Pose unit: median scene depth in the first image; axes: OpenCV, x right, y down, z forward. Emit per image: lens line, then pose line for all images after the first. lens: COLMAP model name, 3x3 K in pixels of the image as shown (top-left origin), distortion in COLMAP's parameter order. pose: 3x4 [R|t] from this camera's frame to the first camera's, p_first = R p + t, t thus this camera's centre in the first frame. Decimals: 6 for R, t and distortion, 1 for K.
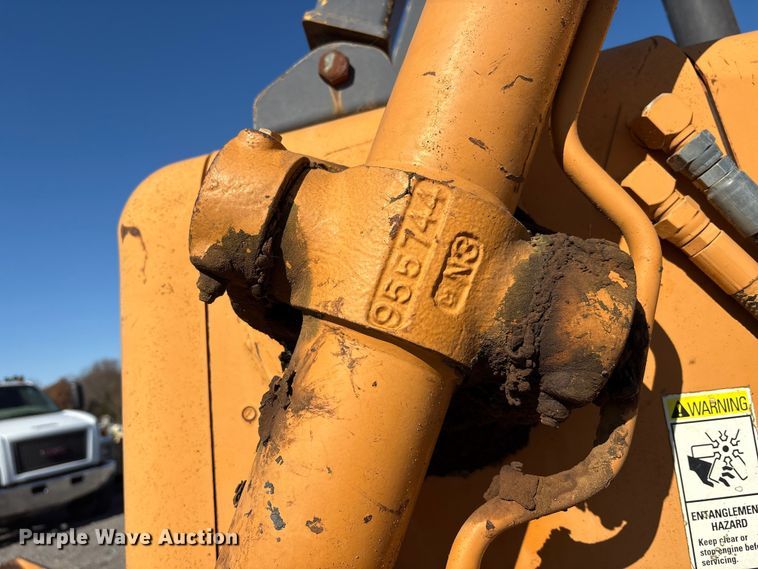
lens RADIAL K [[572.2, 0, 379.0], [0, 572.2, 284.5], [0, 0, 1]] dist [0.047238, -0.055019]
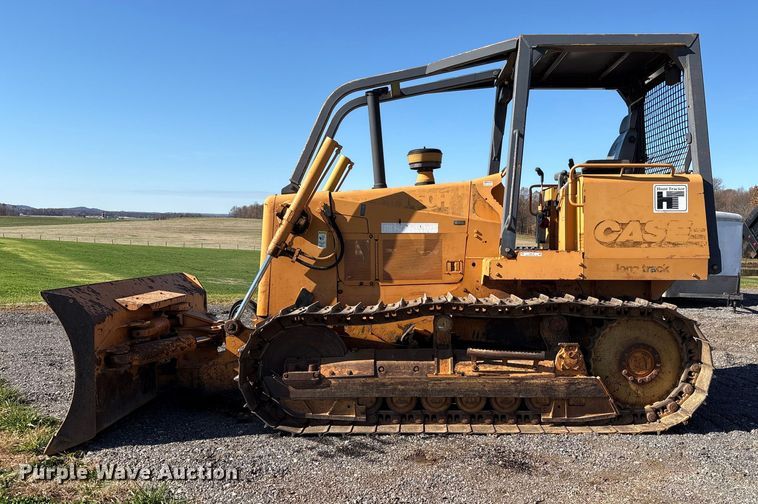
lens RADIAL K [[656.7, 0, 420.3], [0, 656.7, 285.1], [0, 0, 1]] dist [0.131192, -0.436540]
pose [[0.985931, 0.156250, 0.059388, 0.097219], [-0.165289, 0.964262, 0.207072, -0.090693], [-0.024910, -0.213975, 0.976521, -0.604548]]
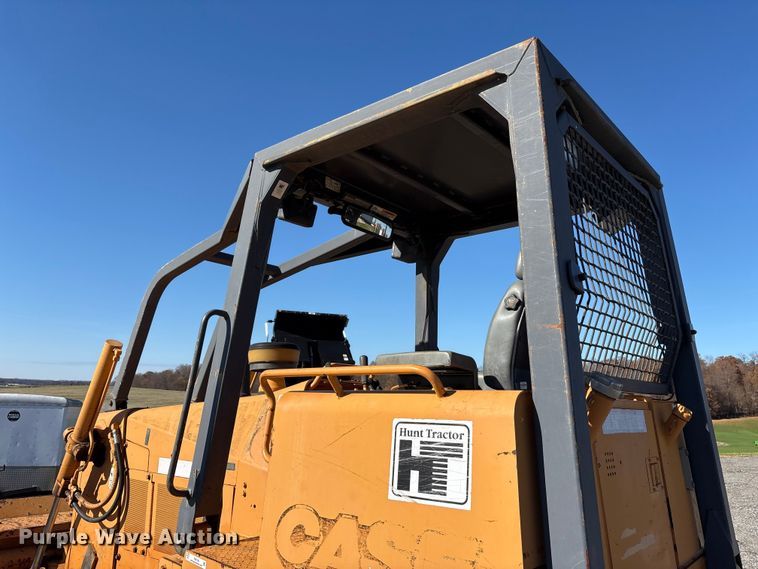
lens RADIAL K [[572.2, 0, 379.0], [0, 572.2, 284.5], [0, 0, 1]] dist [0.047238, -0.055019]
pose [[0.777788, 0.048642, -0.626642, 0.449347], [-0.054440, 0.998468, 0.009933, -0.138057], [0.626165, 0.026389, 0.779244, -0.156787]]
